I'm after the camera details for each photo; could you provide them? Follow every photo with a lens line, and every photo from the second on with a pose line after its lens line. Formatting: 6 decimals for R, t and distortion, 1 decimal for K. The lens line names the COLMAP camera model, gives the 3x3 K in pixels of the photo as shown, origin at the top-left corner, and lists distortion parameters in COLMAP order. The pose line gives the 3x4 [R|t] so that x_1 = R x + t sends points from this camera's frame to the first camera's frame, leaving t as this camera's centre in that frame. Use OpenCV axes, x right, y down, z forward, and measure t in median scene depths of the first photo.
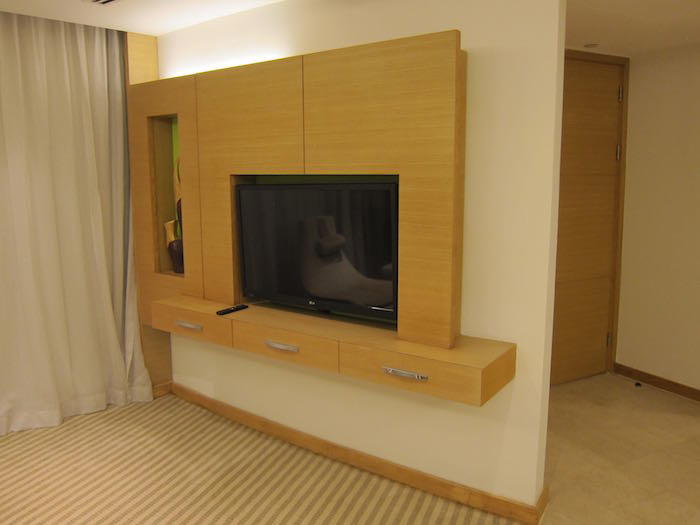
lens RADIAL K [[572.7, 0, 351.2], [0, 572.7, 261.7], [0, 0, 1]] dist [-0.054934, 0.013399]
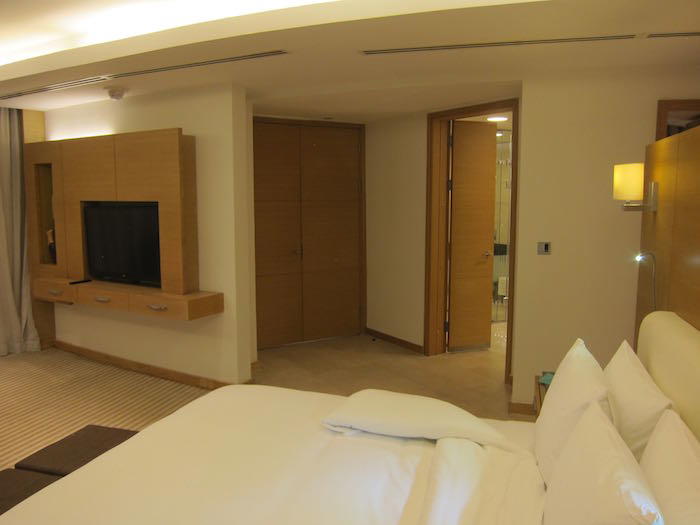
lens RADIAL K [[572.7, 0, 349.0], [0, 572.7, 262.2], [0, 0, 1]] dist [-0.054934, 0.013399]
pose [[0.996969, -0.004059, 0.077690, 0.378083], [0.007081, 0.999227, -0.038664, 0.081867], [-0.077473, 0.039097, 0.996228, -0.600423]]
